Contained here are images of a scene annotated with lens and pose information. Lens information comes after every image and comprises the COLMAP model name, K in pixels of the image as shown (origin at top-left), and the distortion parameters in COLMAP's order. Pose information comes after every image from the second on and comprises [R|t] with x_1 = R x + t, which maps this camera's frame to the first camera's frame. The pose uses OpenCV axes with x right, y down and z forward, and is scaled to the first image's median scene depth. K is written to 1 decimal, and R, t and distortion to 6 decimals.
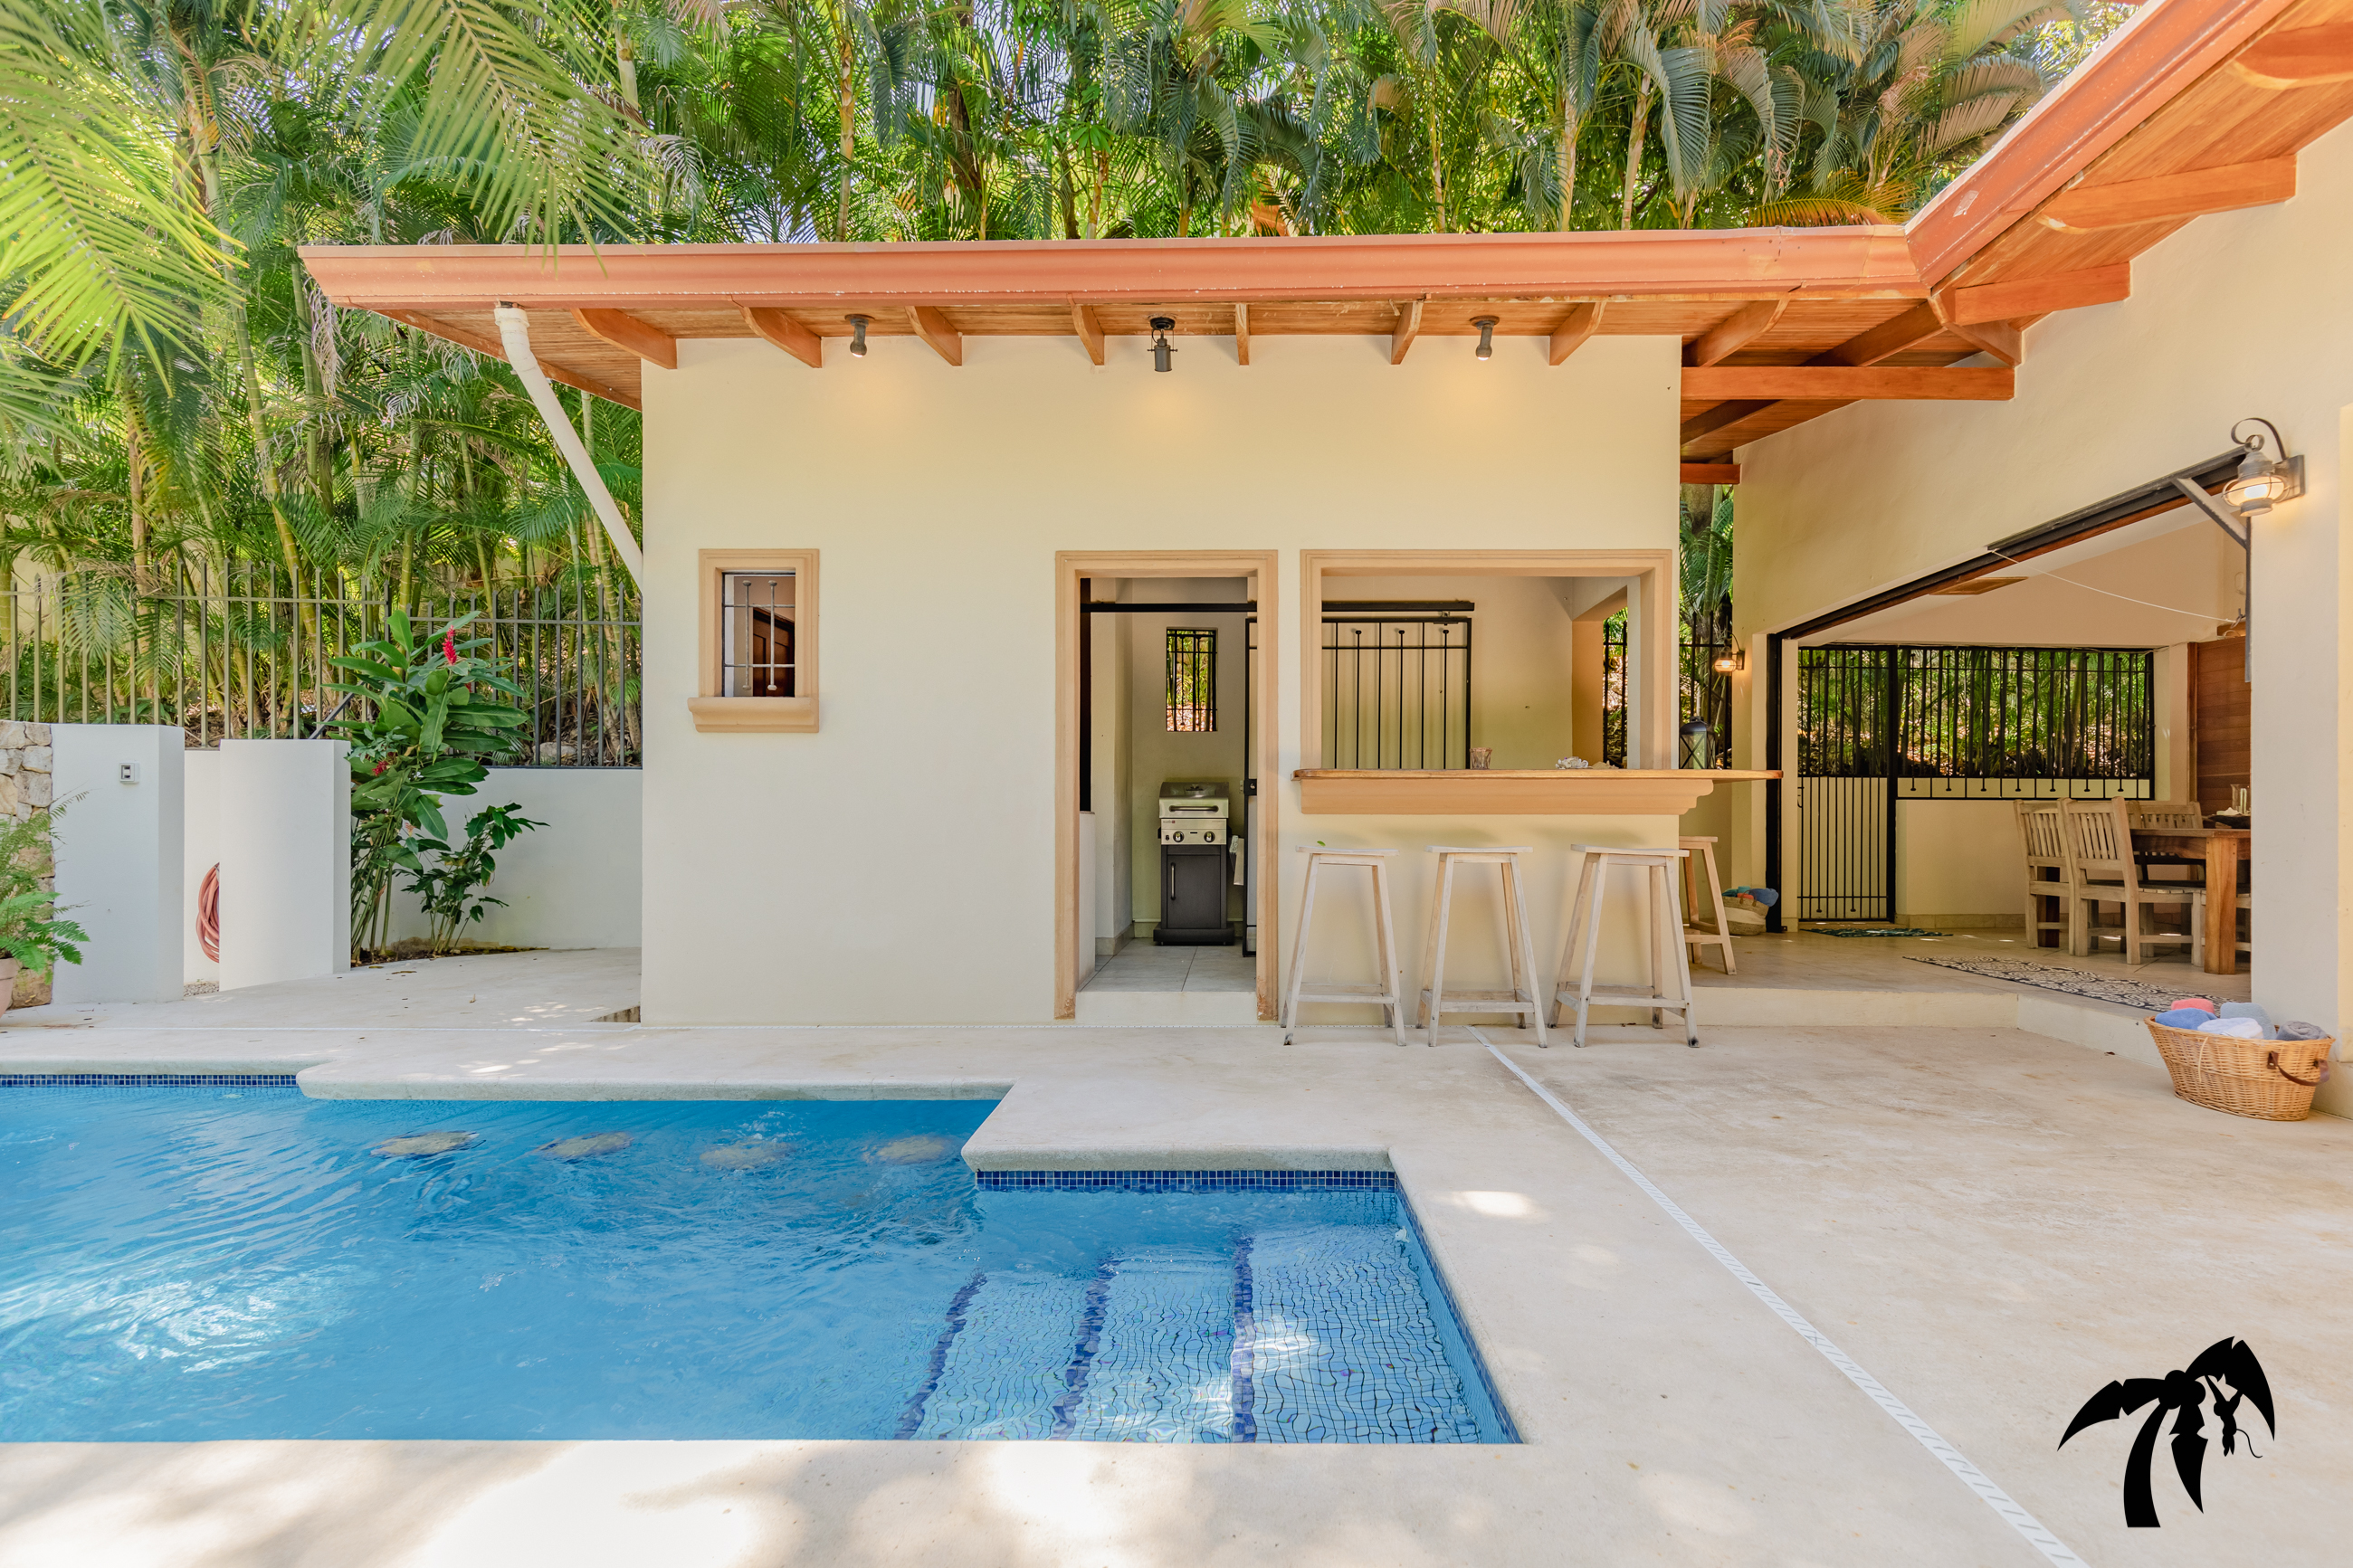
lens RADIAL K [[1167.5, 0, 1207.2], [0, 1167.5, 821.0], [0, 0, 1]] dist [0.000452, 0.001744]
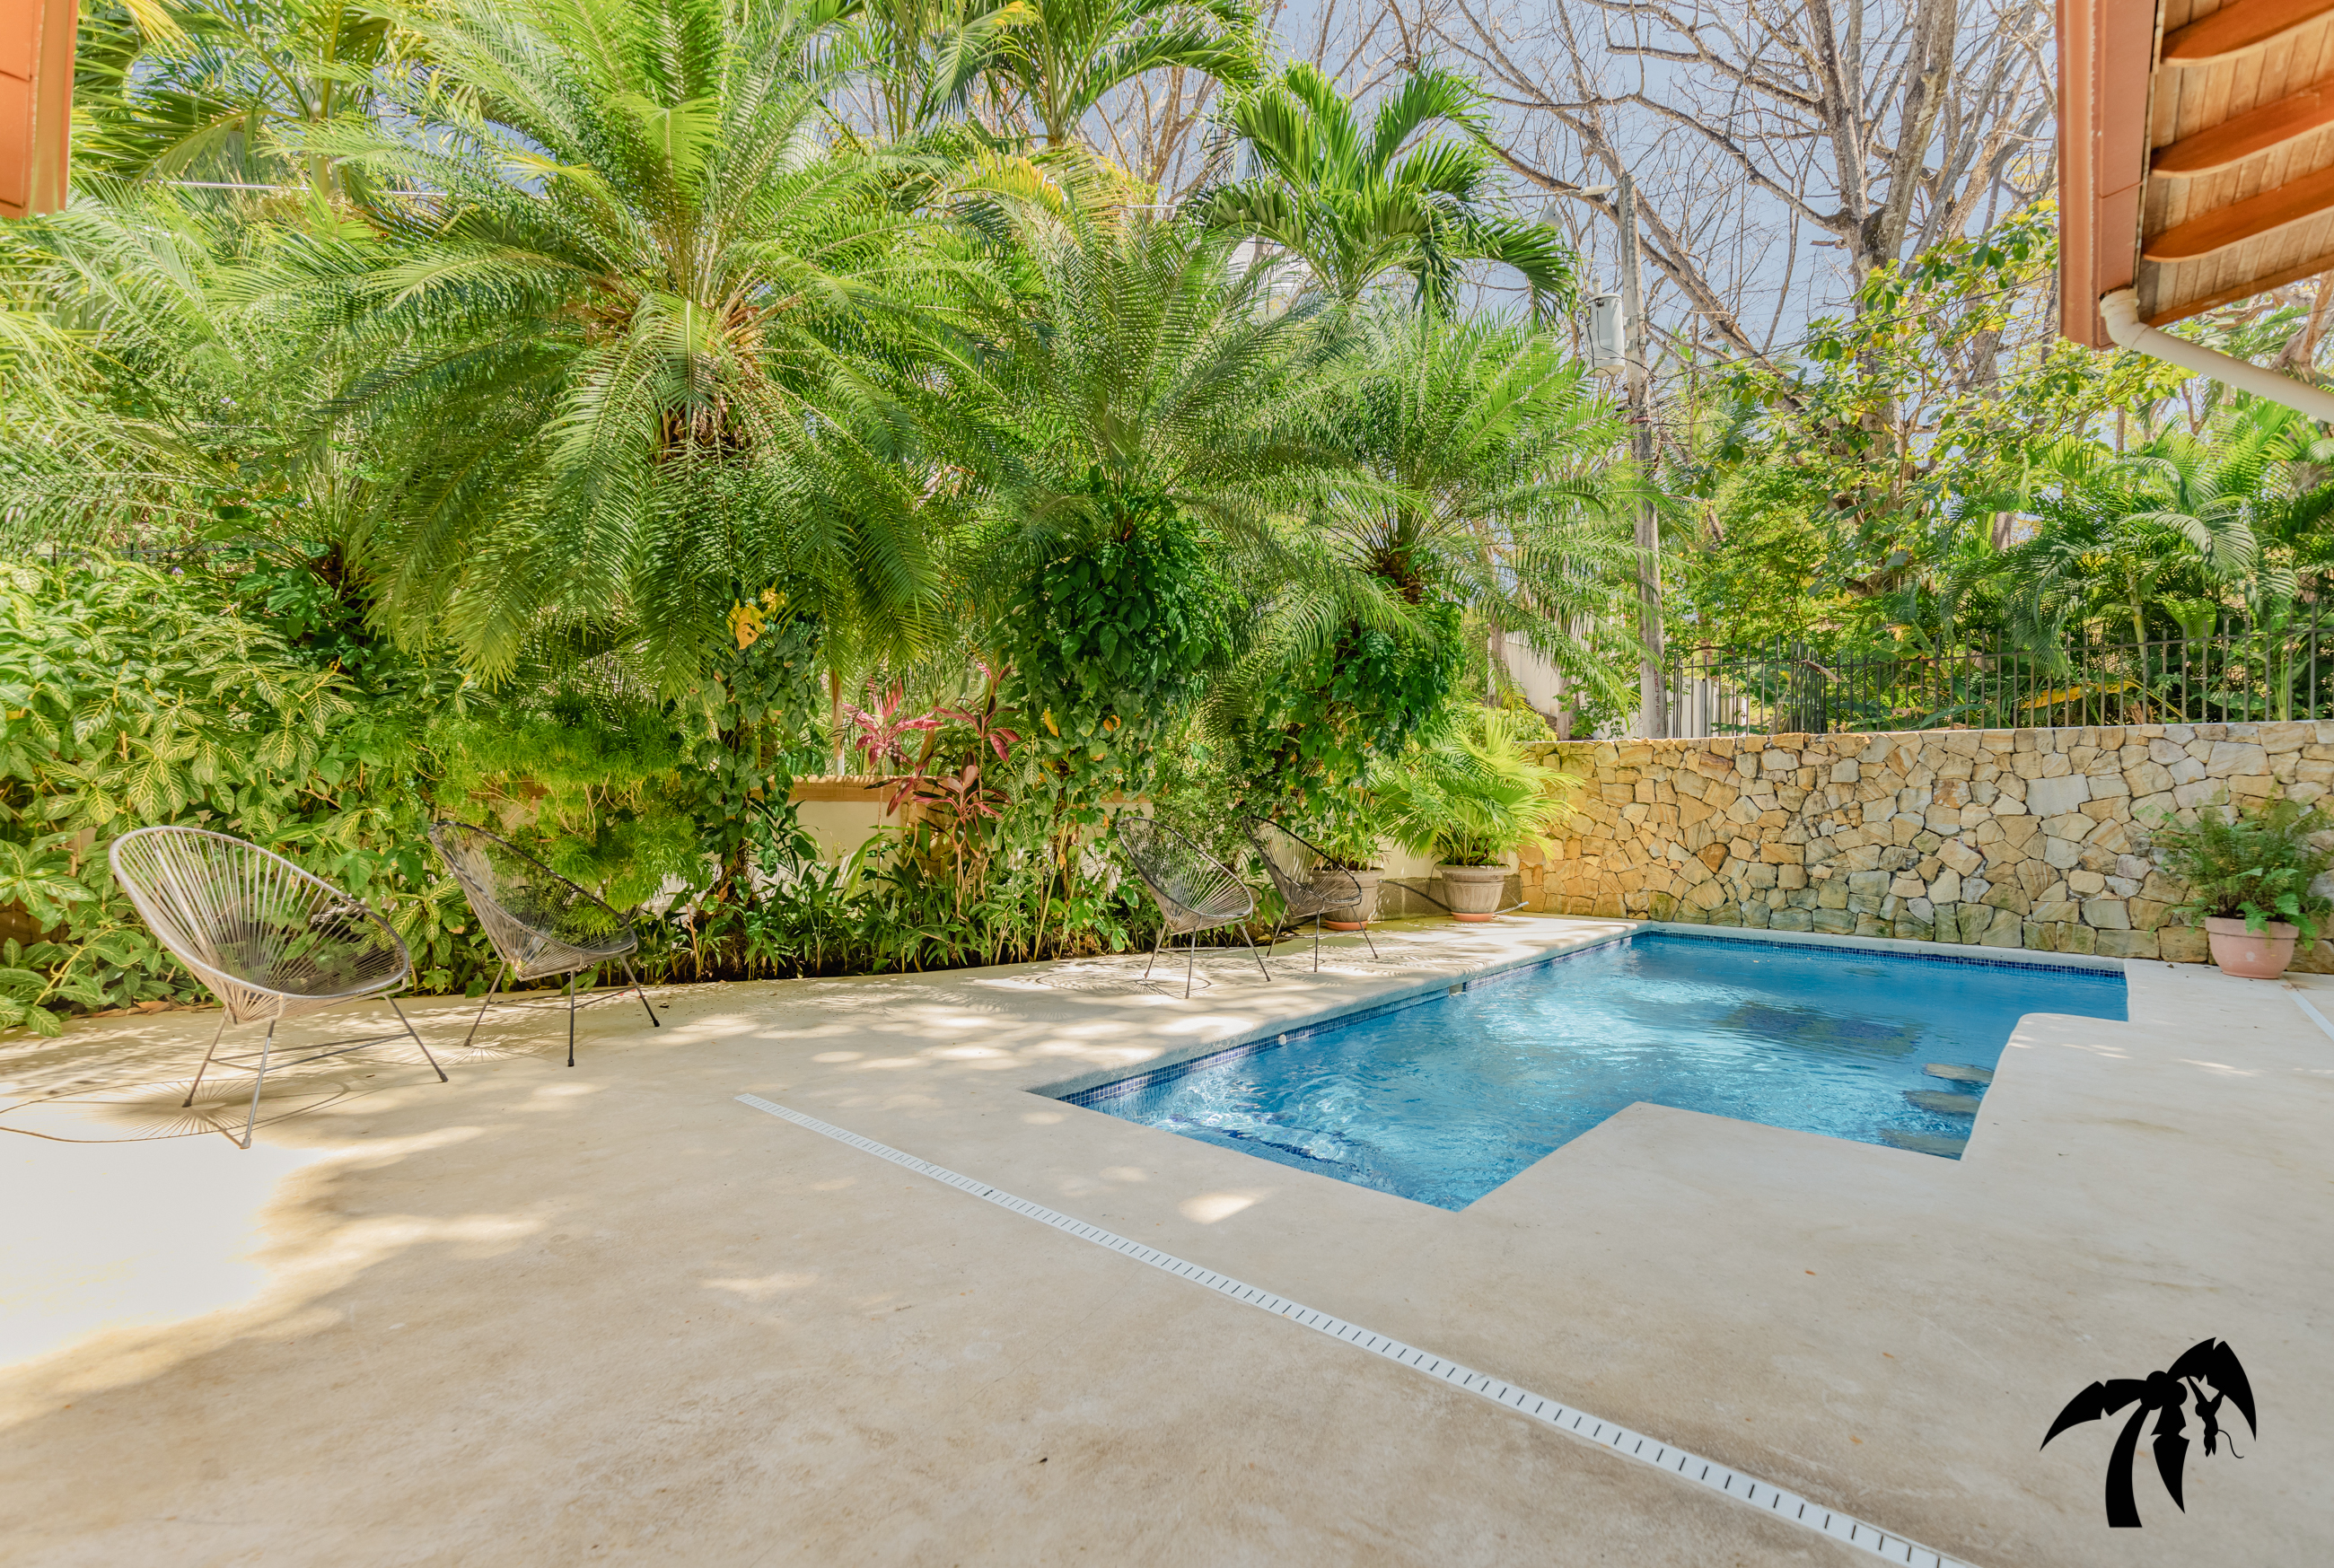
lens RADIAL K [[1061.0, 0, 1187.7], [0, 1061.0, 797.3], [0, 0, 1]] dist [0.004356, -0.000052]
pose [[-0.647209, -0.005218, -0.762295, 0.518065], [-0.004679, 0.999985, -0.002873, -0.001787], [0.762298, 0.001707, -0.647224, 0.826255]]
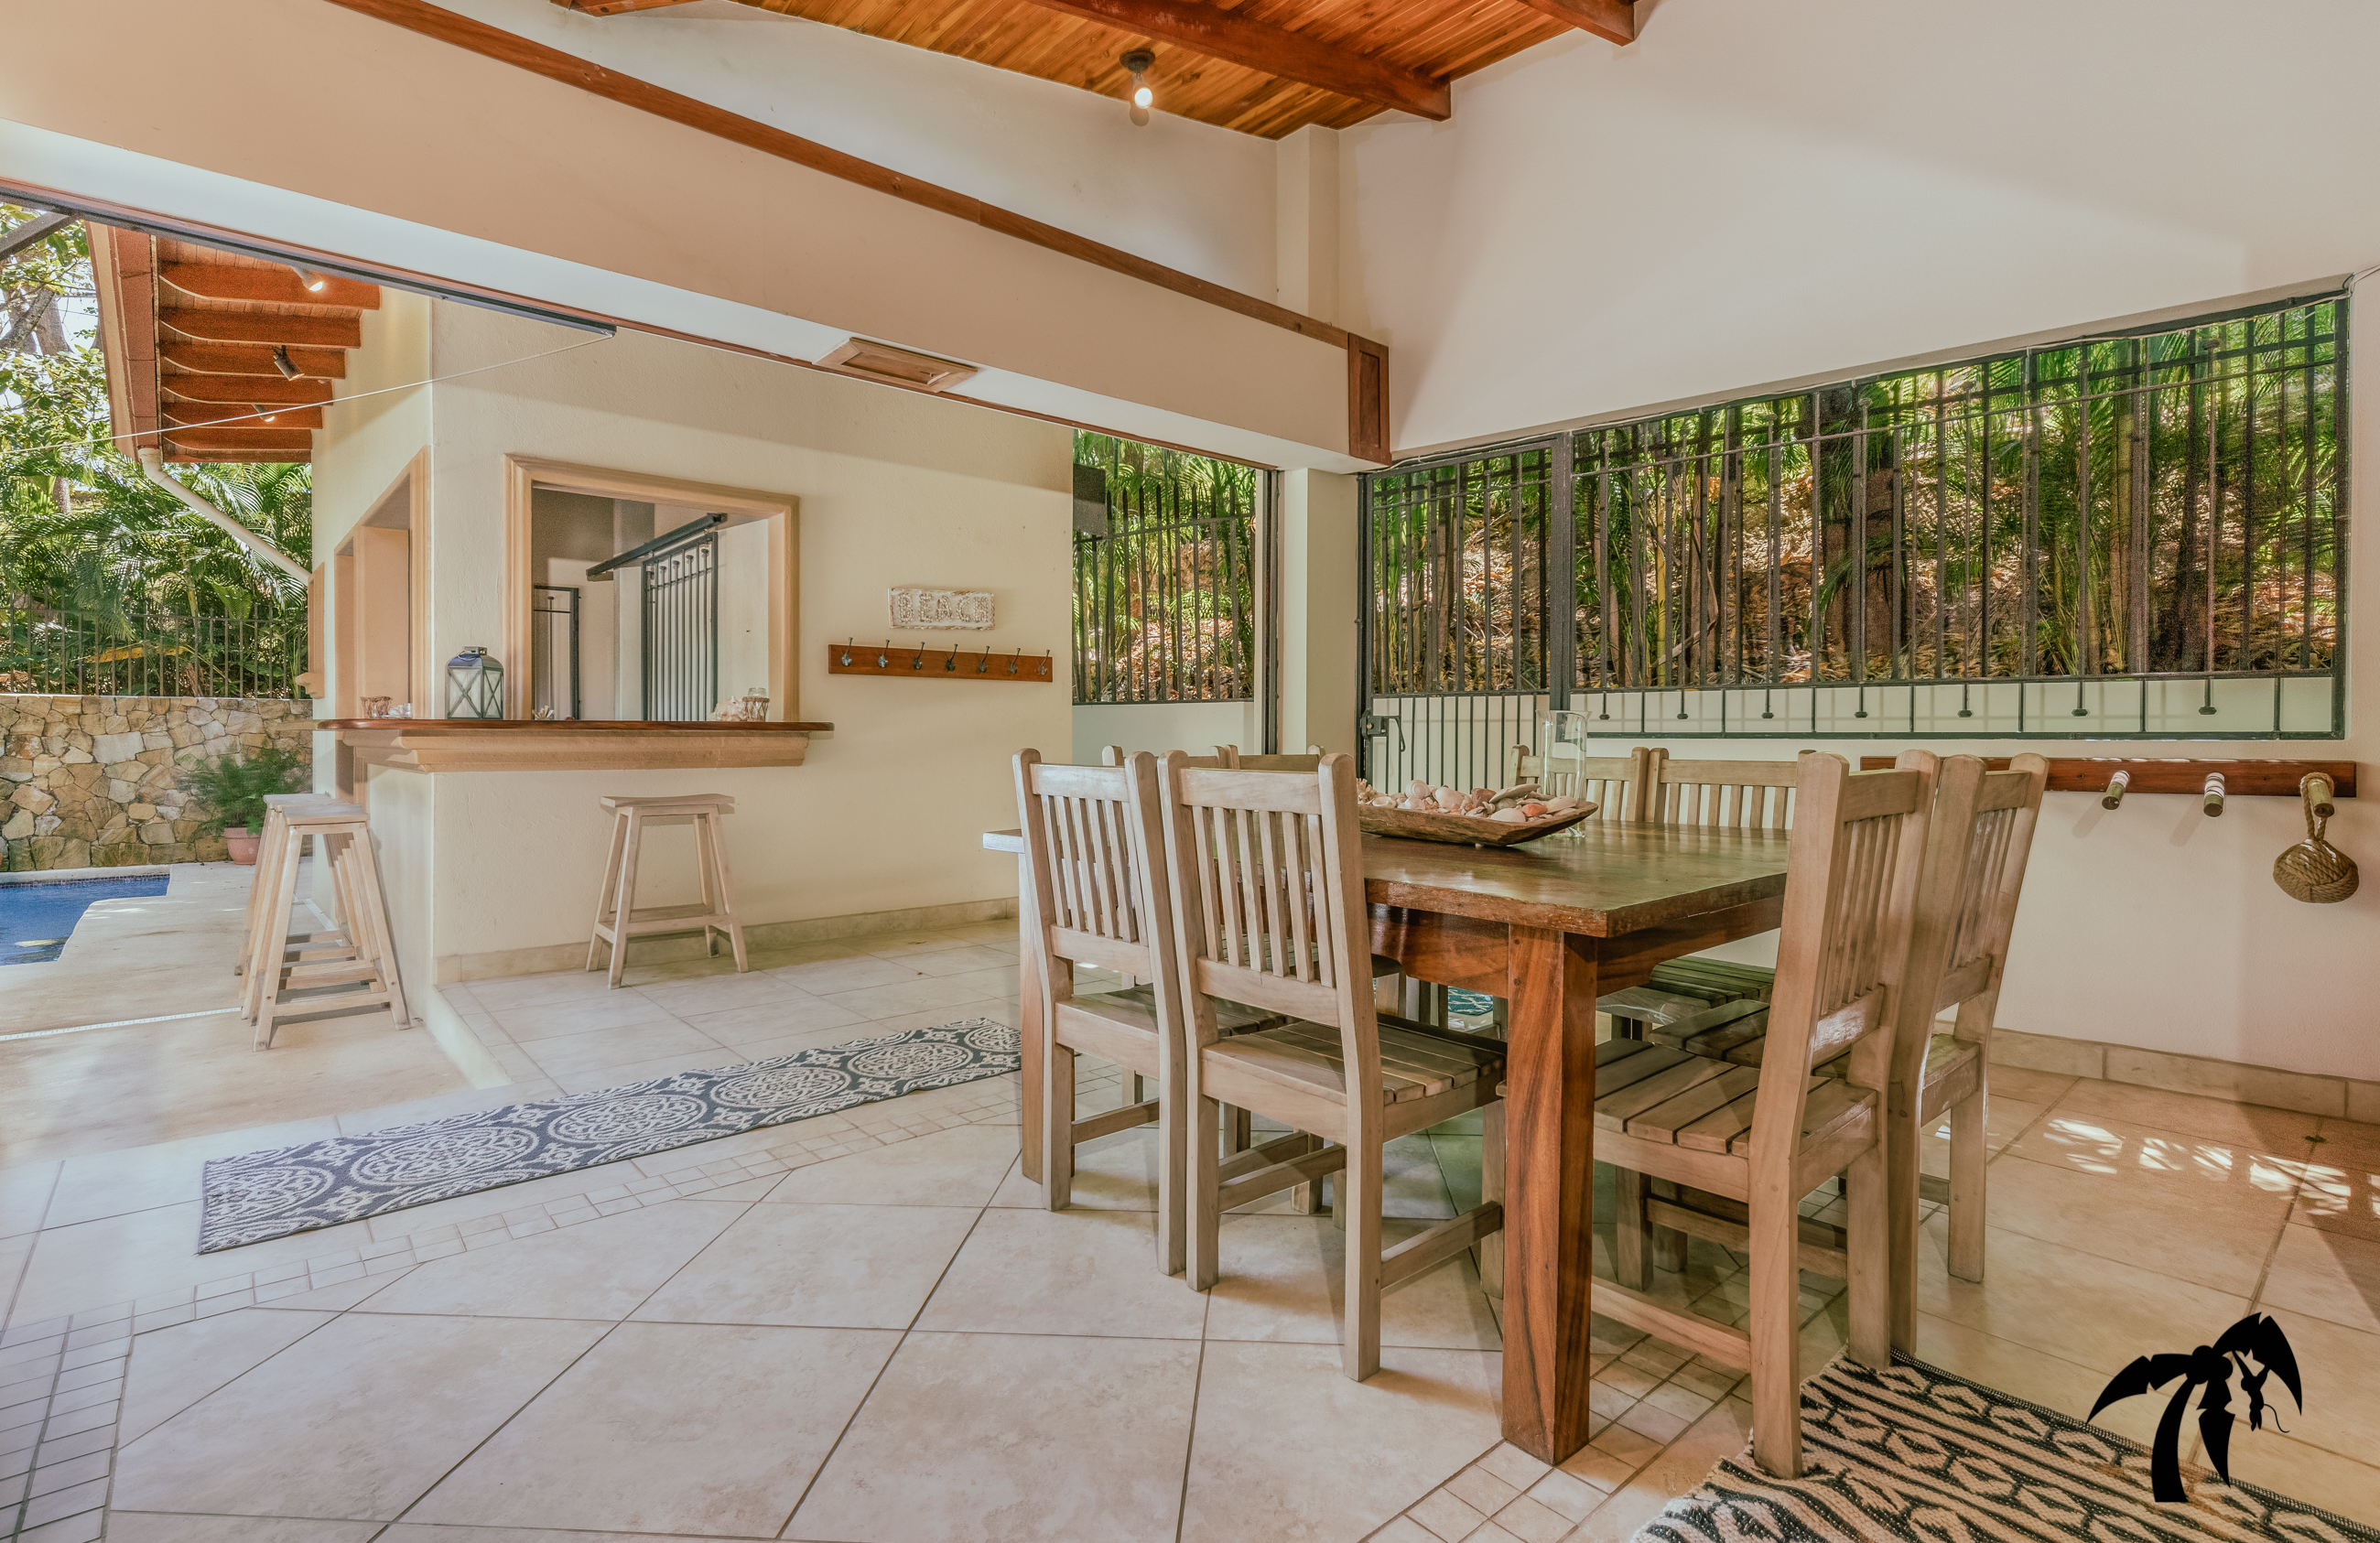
lens RADIAL K [[1142.7, 0, 1197.5], [0, 1142.7, 737.6], [0, 0, 1]] dist [0.003776, 0.001106]
pose [[0.667403, 0.002026, -0.744694, 1.332679], [0.003011, 0.999981, 0.005419, -0.031937], [0.744691, -0.005859, 0.667384, 0.853863]]
